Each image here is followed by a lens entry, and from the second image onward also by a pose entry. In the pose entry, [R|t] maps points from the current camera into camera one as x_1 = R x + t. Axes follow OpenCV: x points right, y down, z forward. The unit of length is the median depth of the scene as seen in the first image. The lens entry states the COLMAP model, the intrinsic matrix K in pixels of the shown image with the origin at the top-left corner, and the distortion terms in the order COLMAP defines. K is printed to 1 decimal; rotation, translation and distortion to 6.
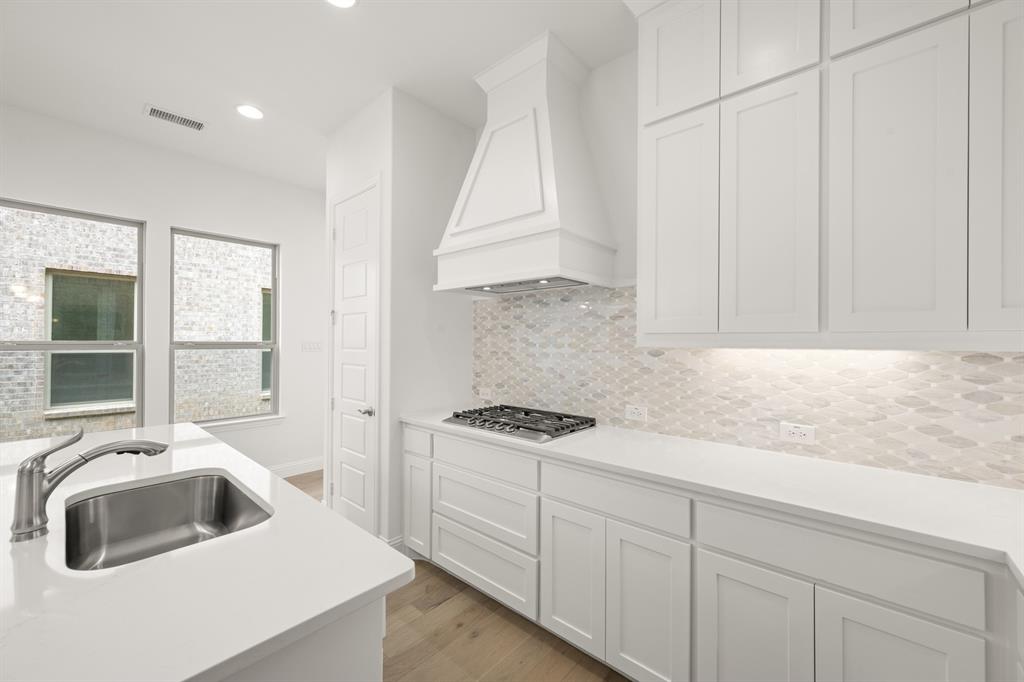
lens RADIAL K [[400.0, 0, 512.0], [0, 400.0, 341.0], [0, 0, 1]] dist [0.000770, 0.000154]
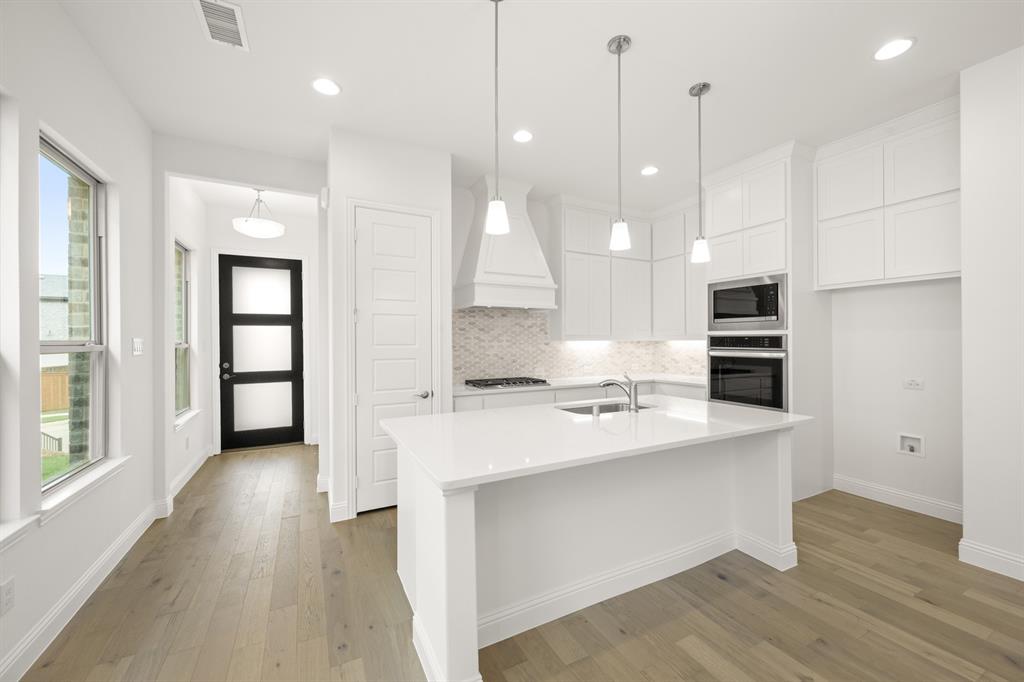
lens RADIAL K [[400.0, 0, 512.0], [0, 400.0, 341.0], [0, 0, 1]] dist [0.000770, 0.000154]
pose [[0.356295, -0.008098, 0.934338, -1.502367], [0.001322, 0.999966, 0.008162, -0.003108], [-0.934373, -0.001673, 0.356293, 0.312650]]
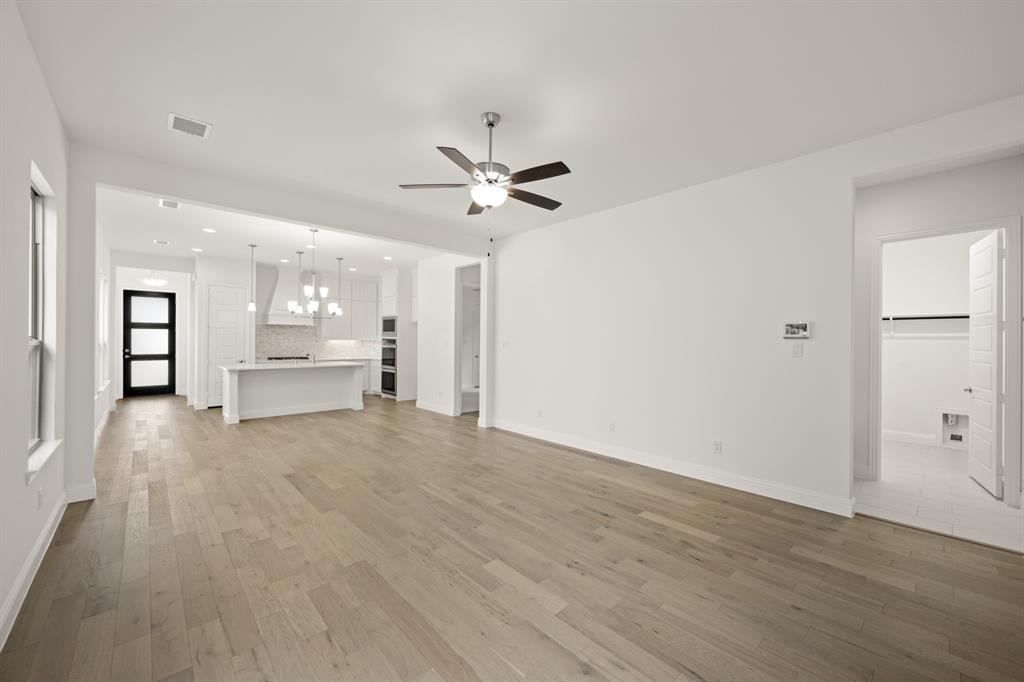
lens RADIAL K [[400.0, 0, 512.0], [0, 400.0, 341.0], [0, 0, 1]] dist [0.000770, 0.000154]
pose [[0.099139, -0.008220, 0.995040, -3.365567], [-0.016588, 0.999813, 0.009912, -0.046759], [-0.994935, -0.017488, 0.098984, -1.436586]]
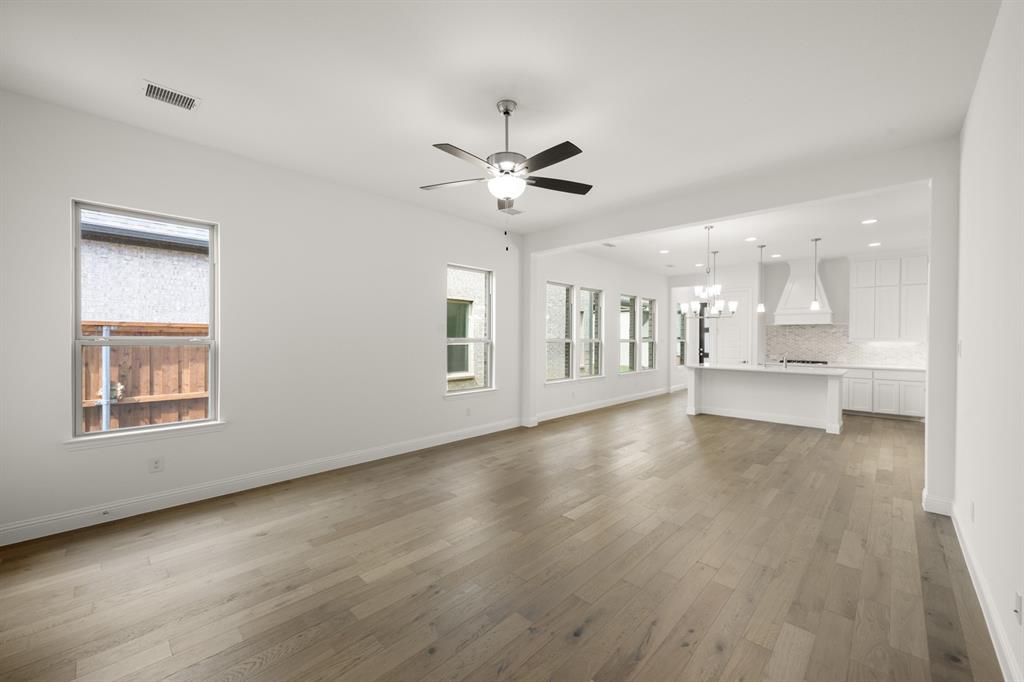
lens RADIAL K [[400.0, 0, 512.0], [0, 400.0, 341.0], [0, 0, 1]] dist [0.000770, 0.000154]
pose [[0.999428, -0.003002, -0.033698, -2.195719], [0.003553, 0.999861, 0.016315, -0.050675], [0.033644, -0.016426, 0.999299, -2.346748]]
